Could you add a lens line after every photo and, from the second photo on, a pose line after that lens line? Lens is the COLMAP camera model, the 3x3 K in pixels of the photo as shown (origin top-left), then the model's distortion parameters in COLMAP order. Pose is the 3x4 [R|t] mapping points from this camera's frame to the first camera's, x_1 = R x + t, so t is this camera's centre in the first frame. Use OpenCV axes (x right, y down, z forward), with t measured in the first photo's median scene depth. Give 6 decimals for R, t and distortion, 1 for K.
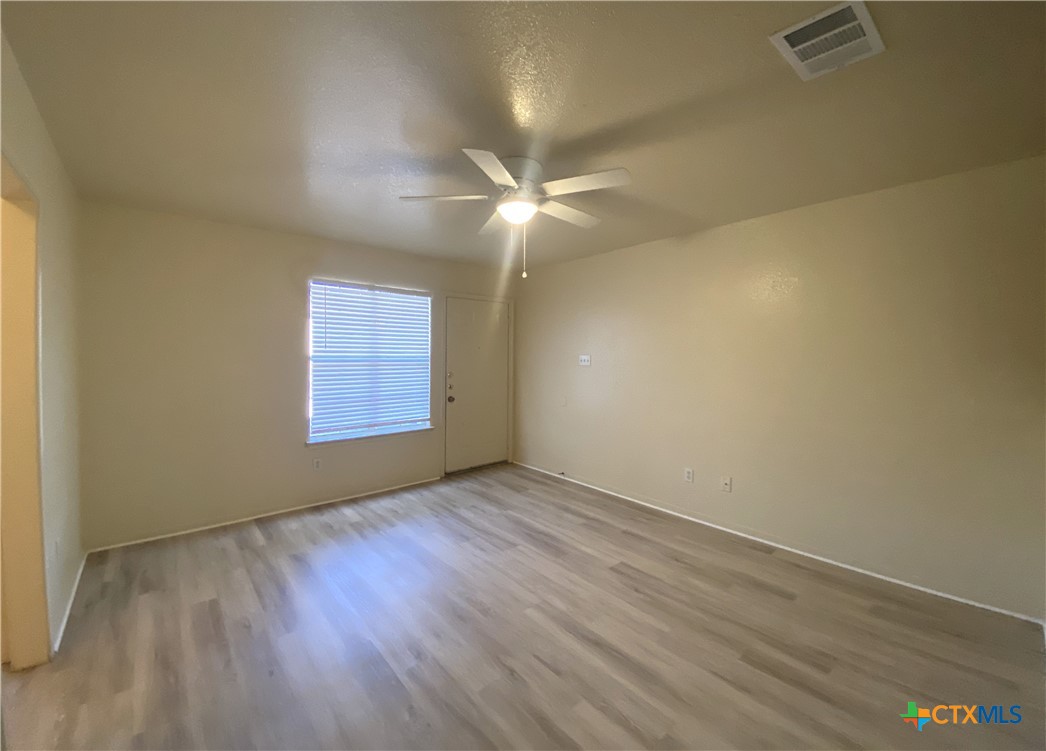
lens RADIAL K [[440.7, 0, 490.8], [0, 440.7, 357.2], [0, 0, 1]] dist [0.018095, -0.000708]
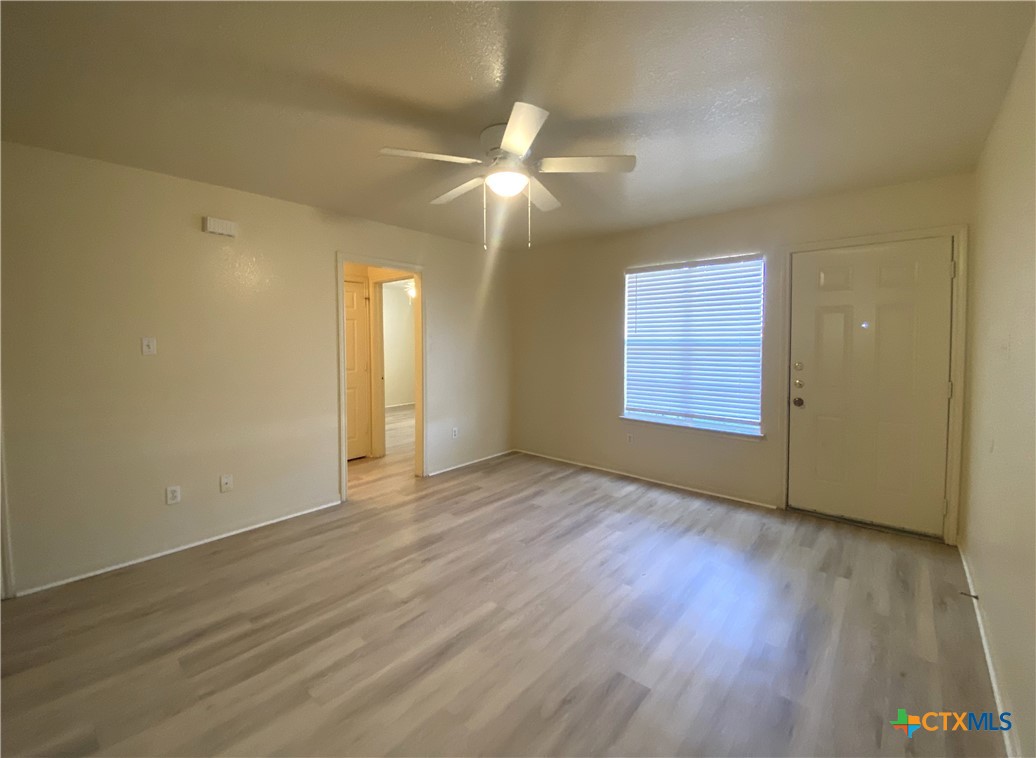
lens RADIAL K [[432.6, 0, 517.0], [0, 432.6, 355.7], [0, 0, 1]] dist [0.001688, -0.000783]
pose [[0.155717, 0.028353, -0.987395, 0.619951], [-0.005102, 0.999598, 0.027899, 0.007726], [0.987789, 0.000693, 0.155799, 0.565789]]
